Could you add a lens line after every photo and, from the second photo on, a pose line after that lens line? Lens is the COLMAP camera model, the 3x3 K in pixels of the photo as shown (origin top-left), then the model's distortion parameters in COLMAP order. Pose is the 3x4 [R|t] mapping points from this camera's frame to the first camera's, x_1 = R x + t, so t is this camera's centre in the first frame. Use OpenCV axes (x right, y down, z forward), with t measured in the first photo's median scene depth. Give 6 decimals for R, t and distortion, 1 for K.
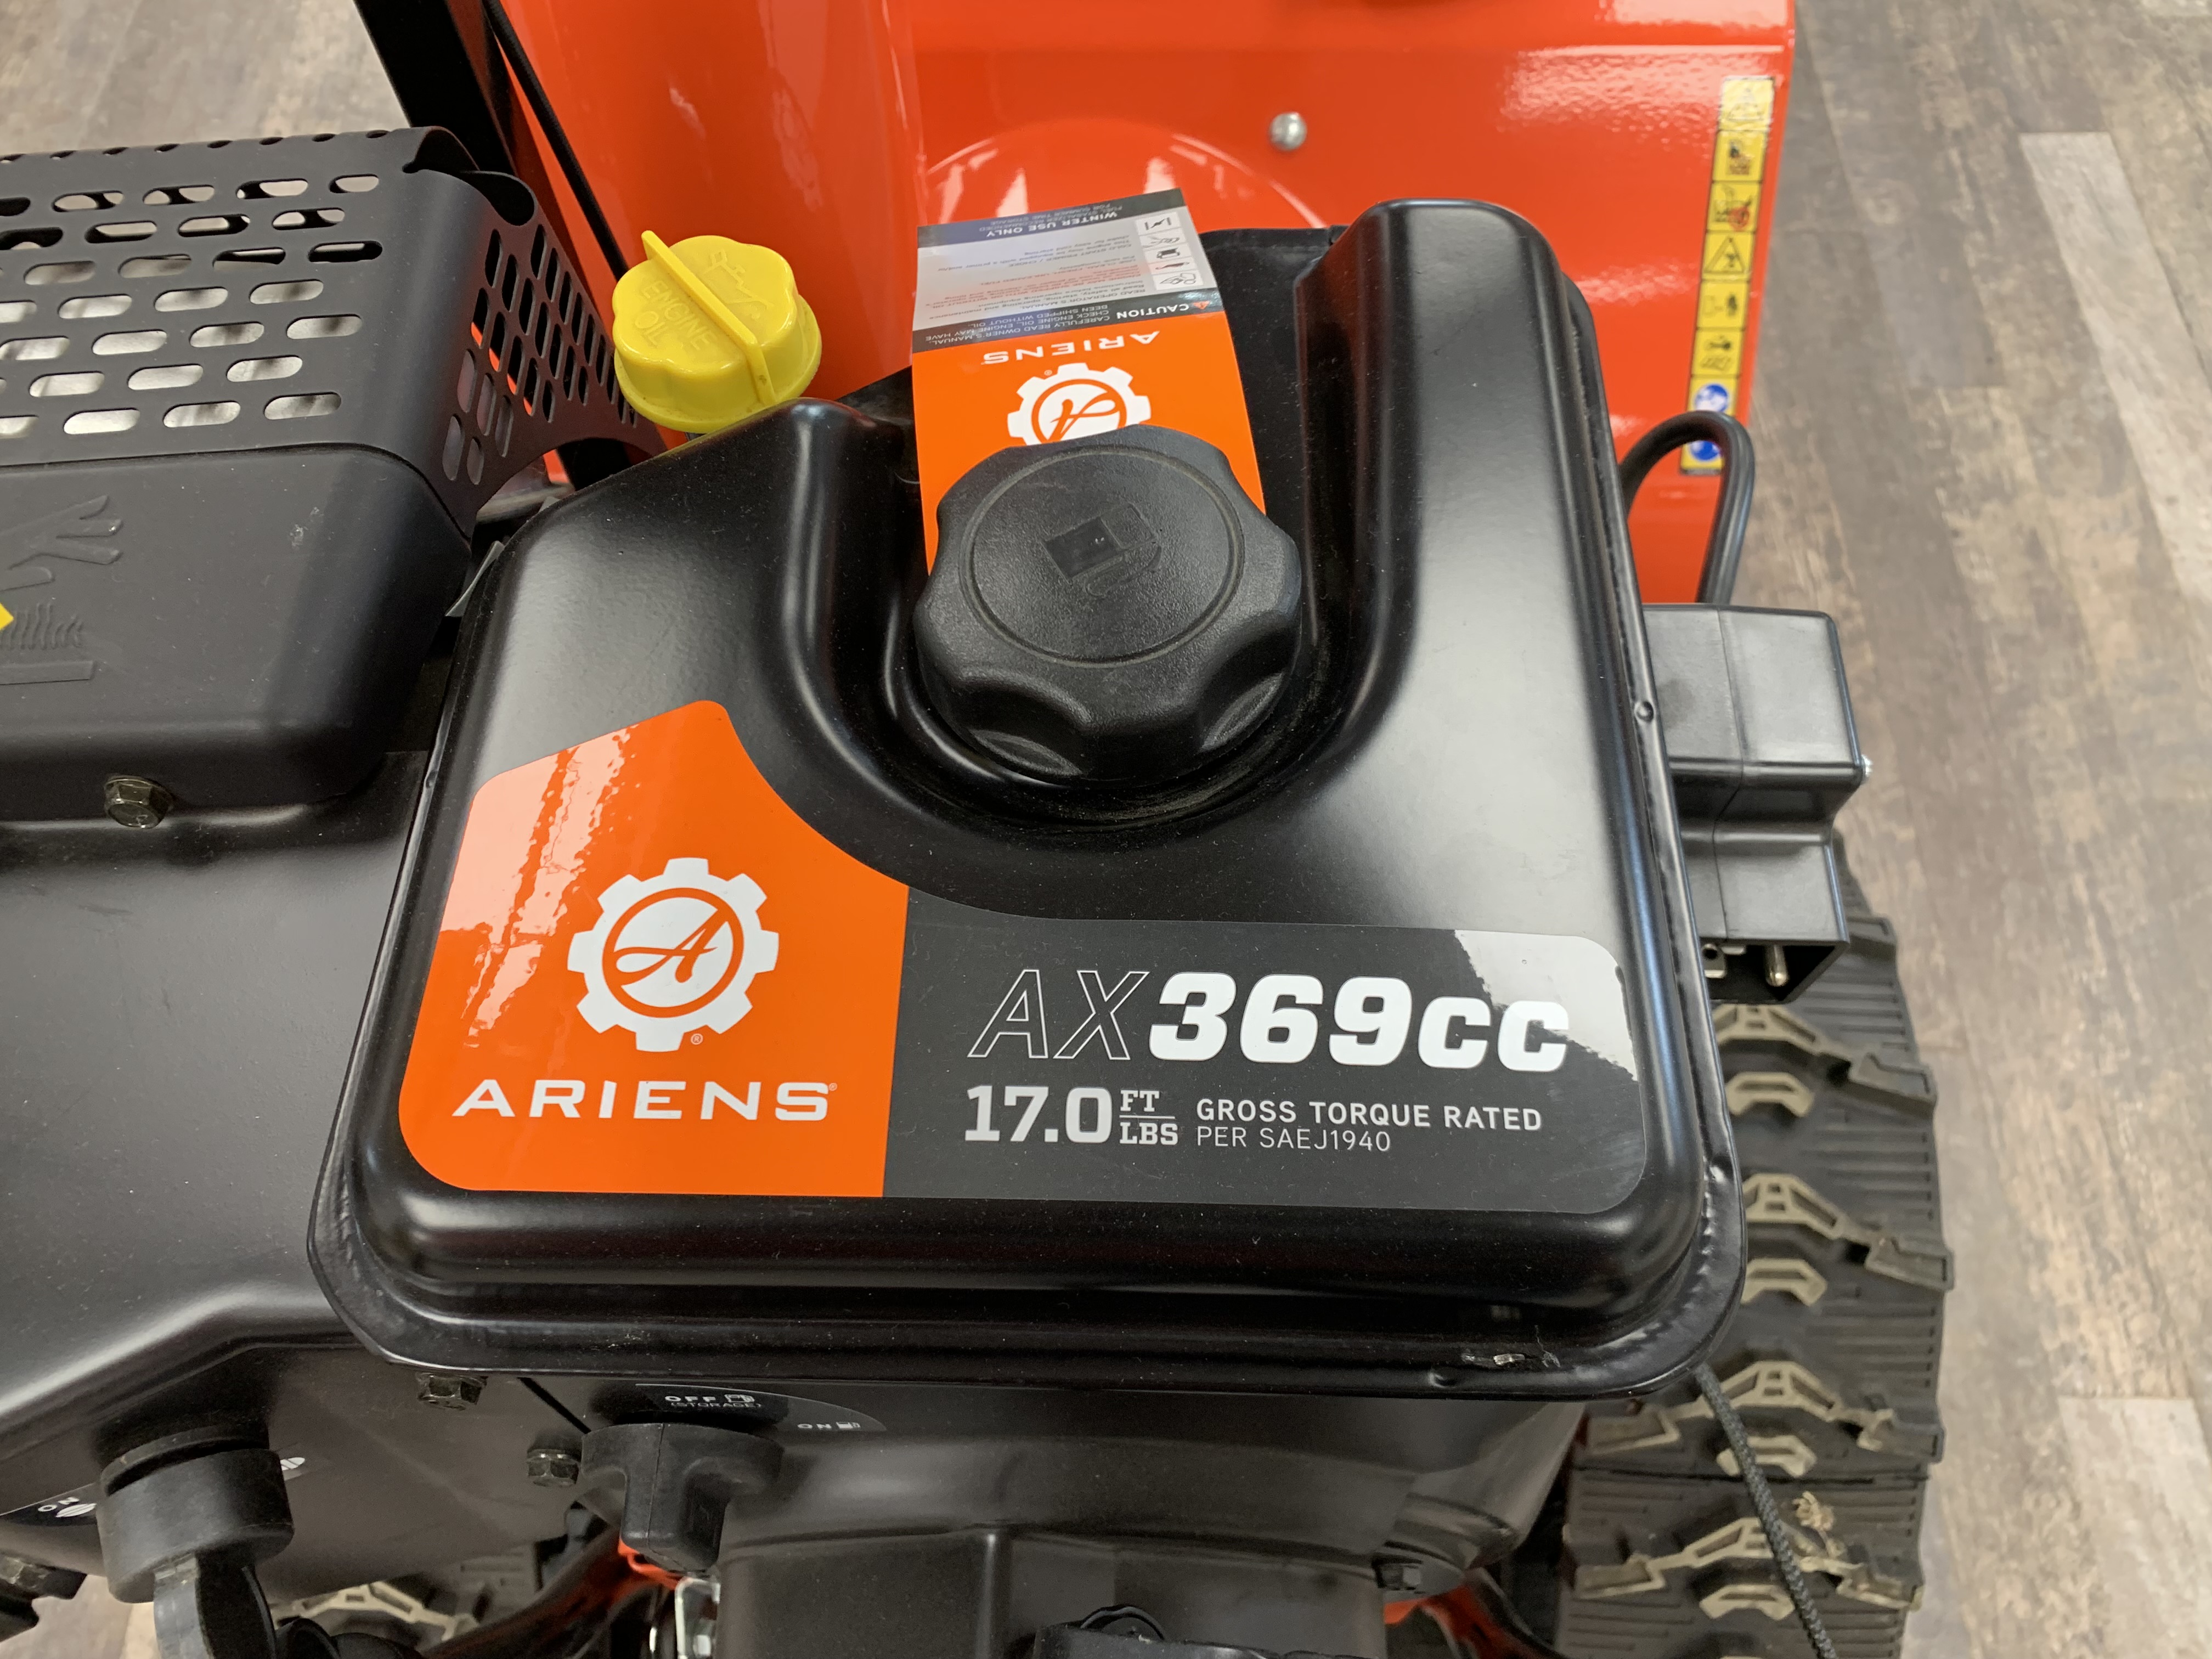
lens RADIAL K [[1726.6, 0, 1100.9], [0, 1726.6, 816.6], [0, 0, 1]] dist [0.014924, 0.007205]
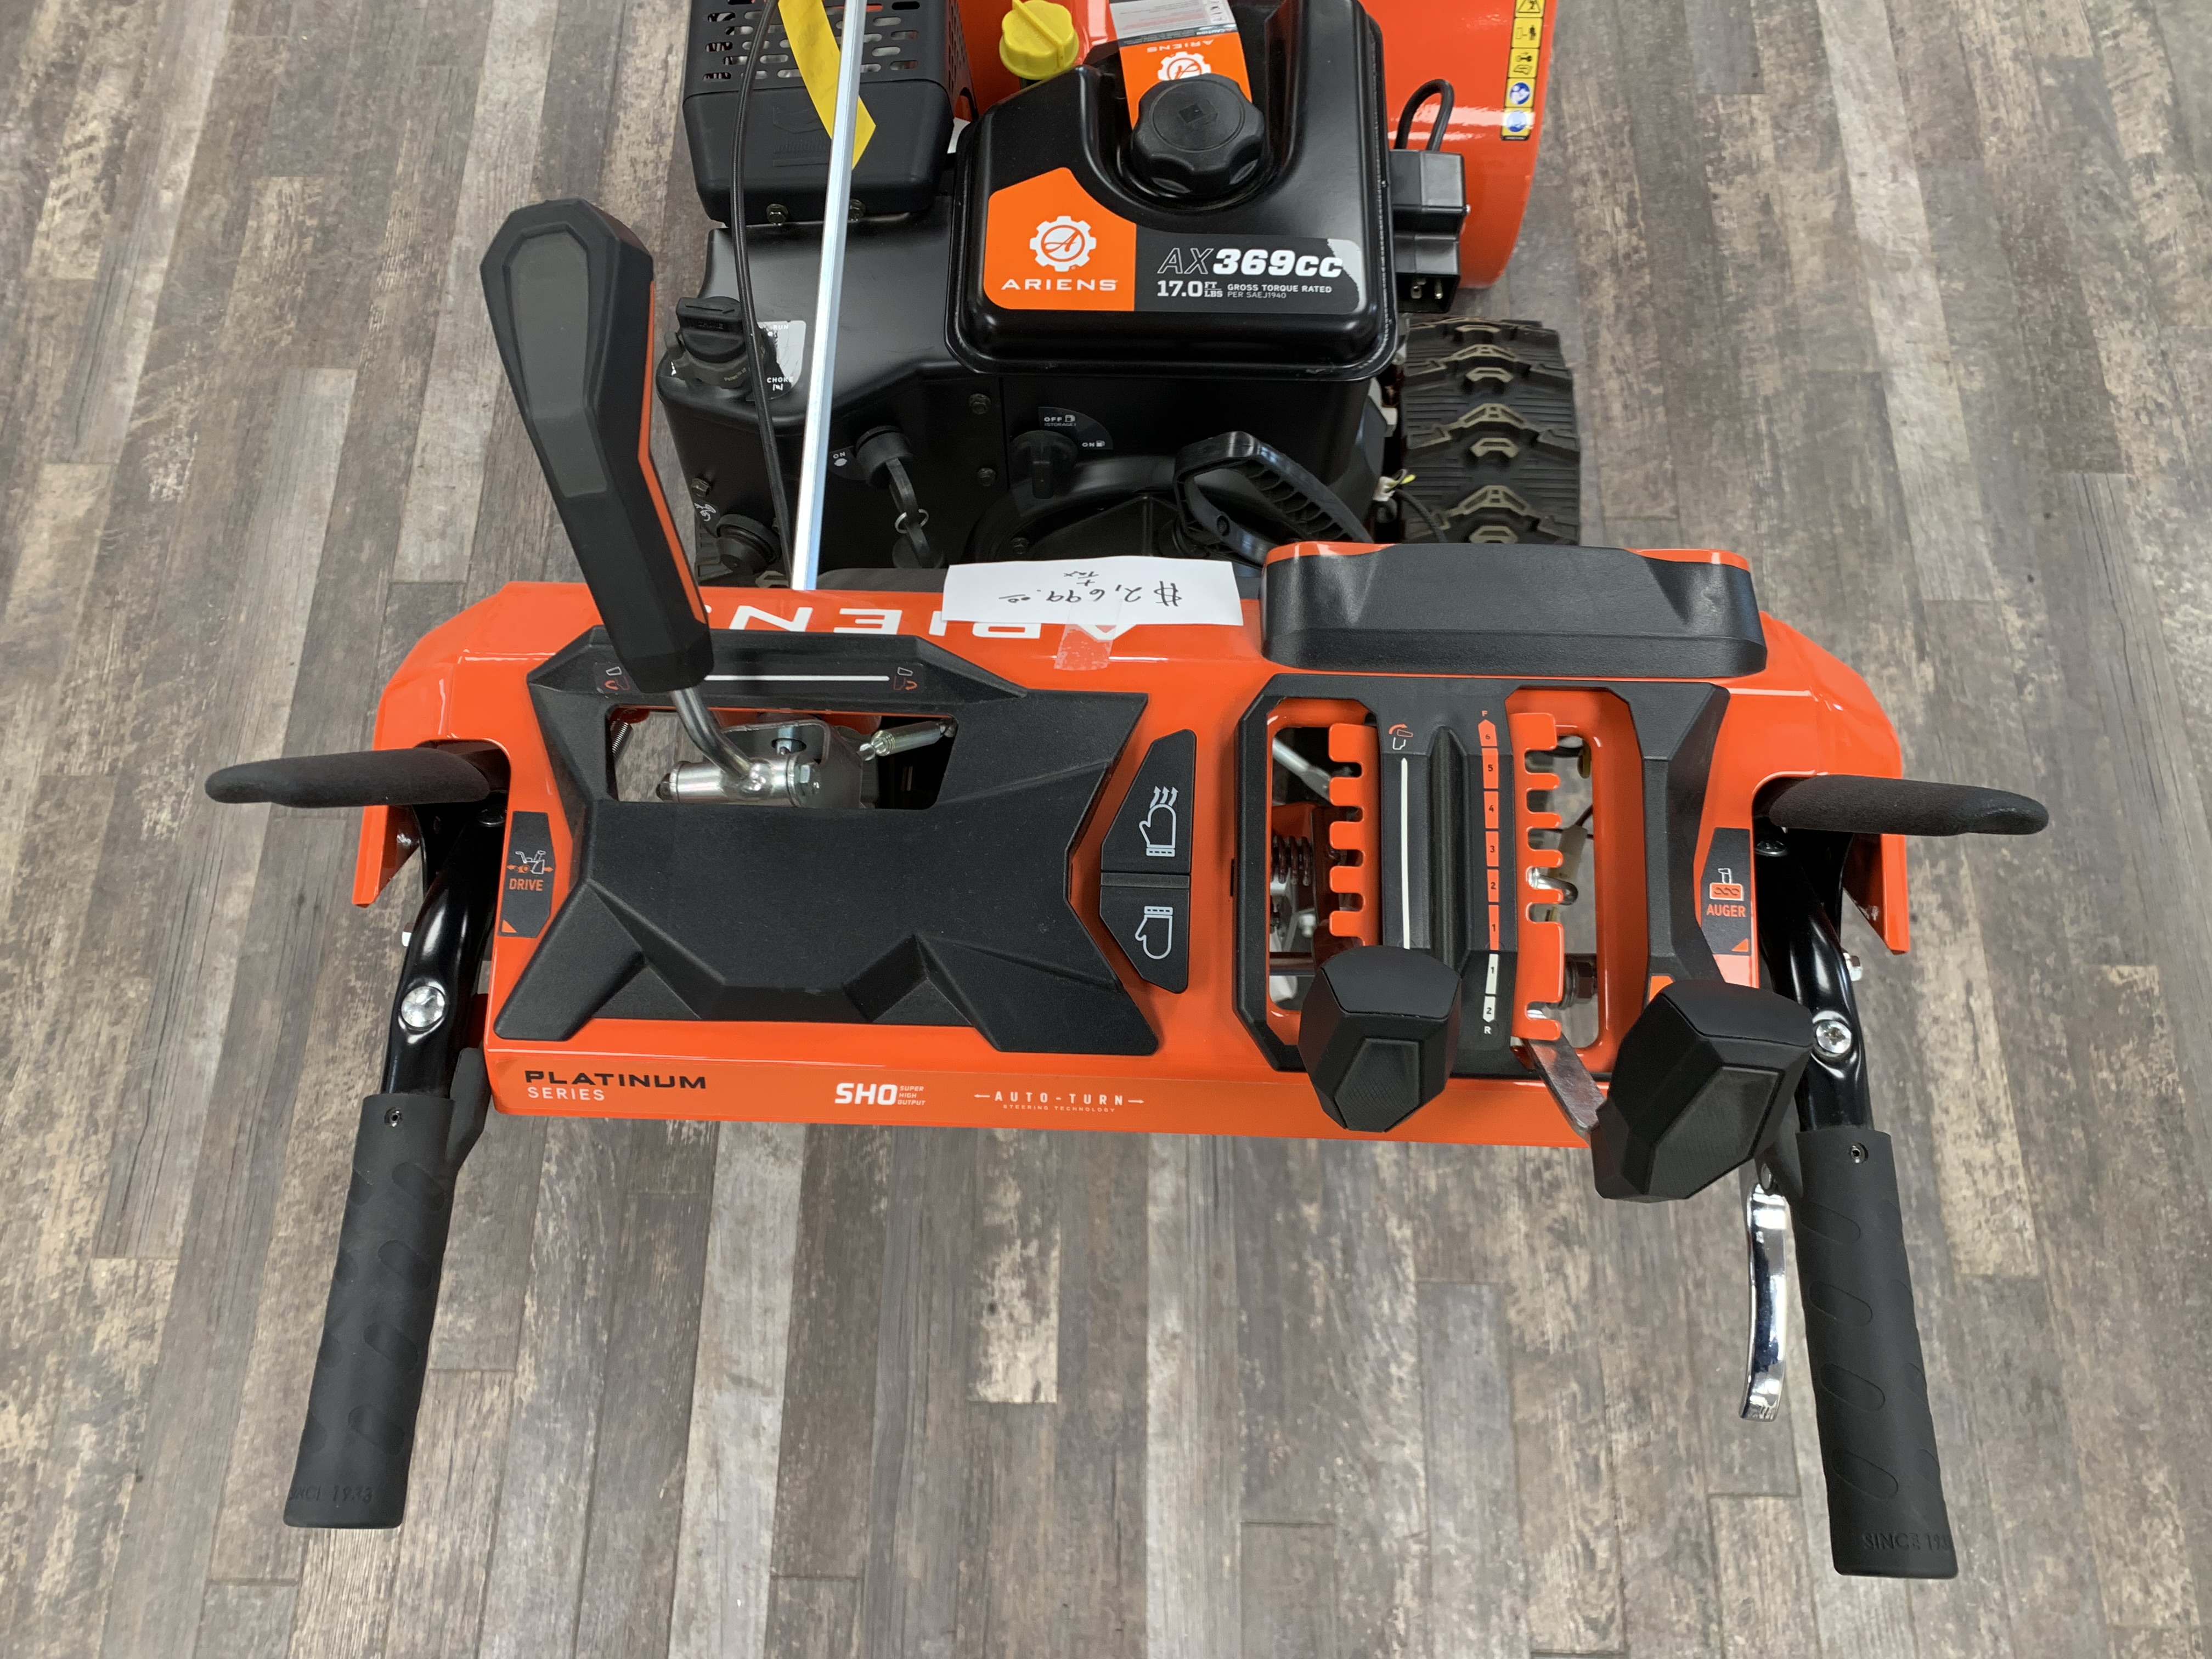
lens RADIAL K [[1726.6, 0, 1100.9], [0, 1726.6, 816.6], [0, 0, 1]] dist [0.014924, 0.007205]
pose [[0.999934, 0.002607, 0.011188, -0.058460], [-0.004120, 0.990507, 0.137399, 0.189637], [-0.010723, -0.137436, 0.990453, -0.635486]]
